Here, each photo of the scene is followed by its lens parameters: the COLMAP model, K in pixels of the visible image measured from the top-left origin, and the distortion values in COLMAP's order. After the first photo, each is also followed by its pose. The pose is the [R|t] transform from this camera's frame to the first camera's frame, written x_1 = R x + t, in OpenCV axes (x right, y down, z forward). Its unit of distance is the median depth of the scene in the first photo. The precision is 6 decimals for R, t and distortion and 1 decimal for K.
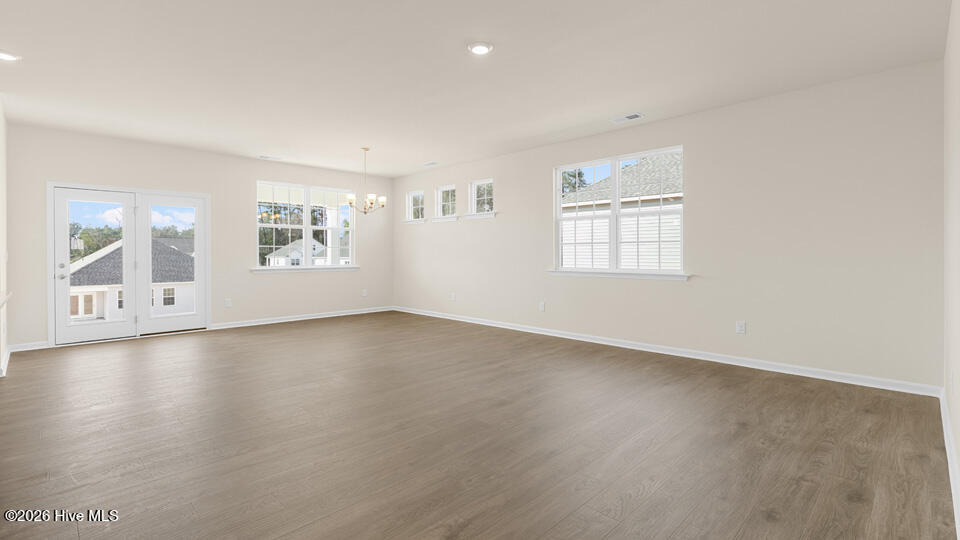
lens RADIAL K [[444.4, 0, 483.7], [0, 444.4, 273.1], [0, 0, 1]] dist [0.001153, 0.000068]
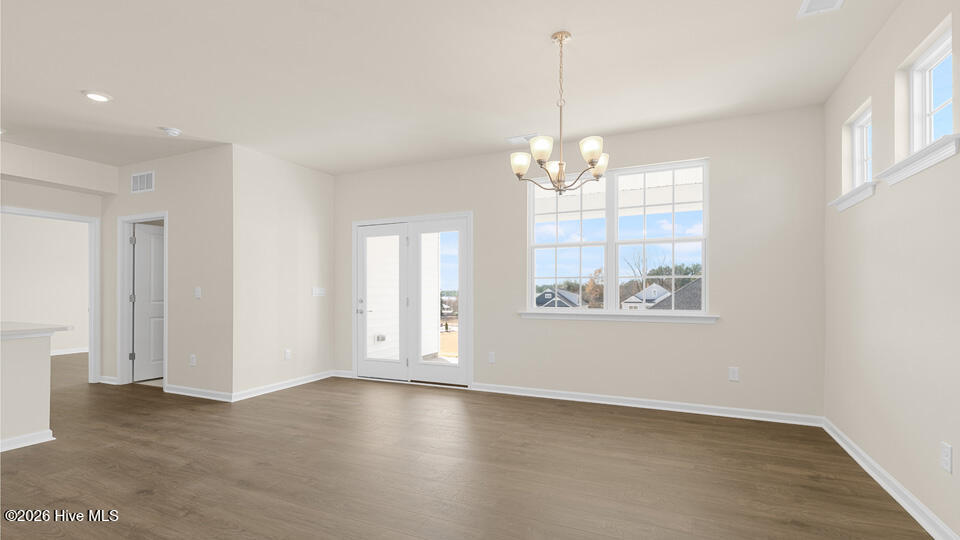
lens RADIAL K [[442.6, 0, 484.2], [0, 442.6, 289.8], [0, 0, 1]] dist [-0.000323, -0.000153]
pose [[0.329944, -0.003135, -0.943995, 0.114250], [-0.041085, 0.998999, -0.017677, -0.032398], [0.943106, 0.044616, 0.329485, 0.830714]]
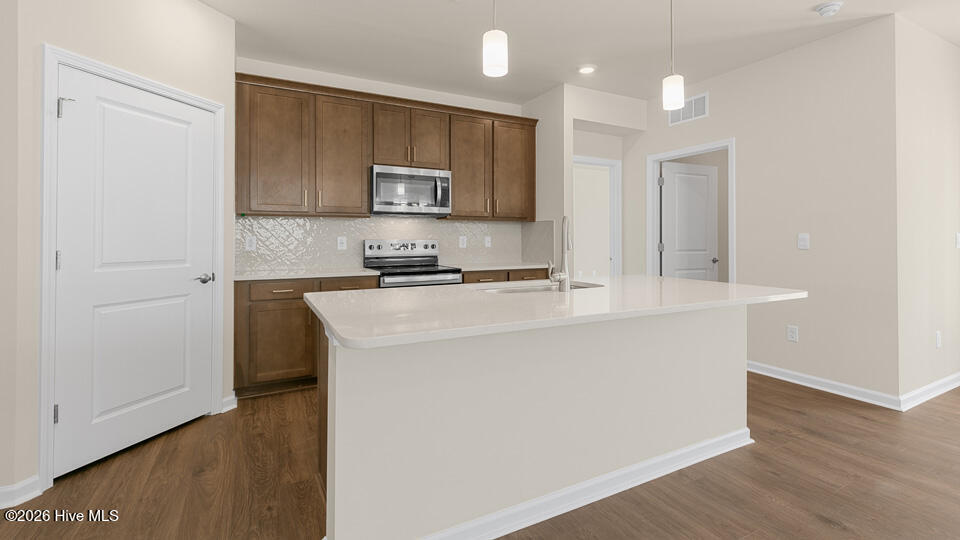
lens RADIAL K [[430.0, 0, 478.9], [0, 430.0, 235.7], [0, 0, 1]] dist [0.000351, -0.000164]
pose [[-0.316214, -0.007535, -0.948658, -0.132938], [-0.040127, 0.999180, 0.005439, -0.013787], [0.947839, 0.039787, -0.316257, 0.396931]]
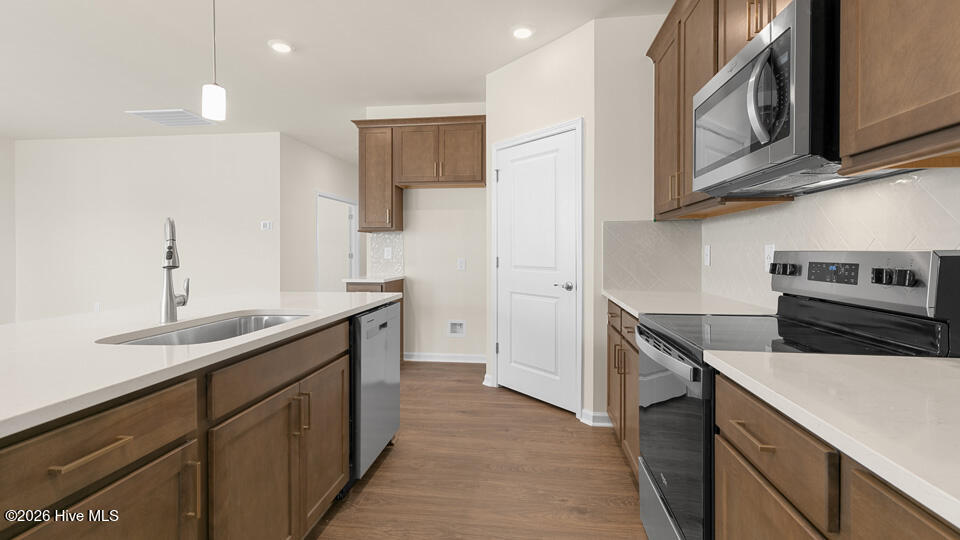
lens RADIAL K [[437.3, 0, 483.6], [0, 437.3, 253.9], [0, 0, 1]] dist [0.000190, 0.000007]
pose [[-0.601959, -0.004770, 0.798513, -0.805993], [0.035404, 0.998839, 0.032655, -0.011748], [-0.797742, 0.047927, -0.601092, 0.359943]]
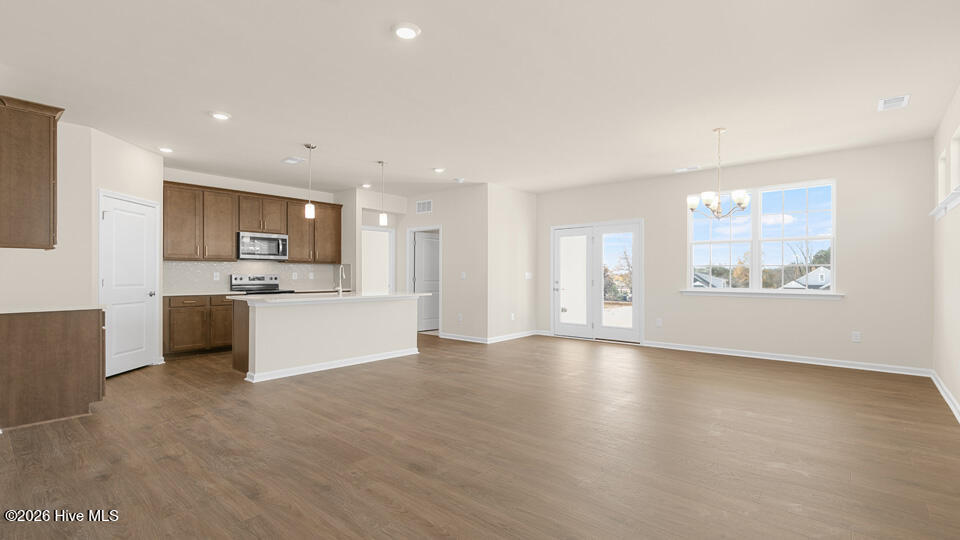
lens RADIAL K [[444.4, 0, 483.7], [0, 444.4, 273.1], [0, 0, 1]] dist [0.001153, 0.000068]
pose [[0.050862, -0.003886, -0.998698, 0.462802], [-0.046361, 0.998905, -0.006248, -0.022874], [0.997629, 0.046618, 0.050626, 0.608411]]
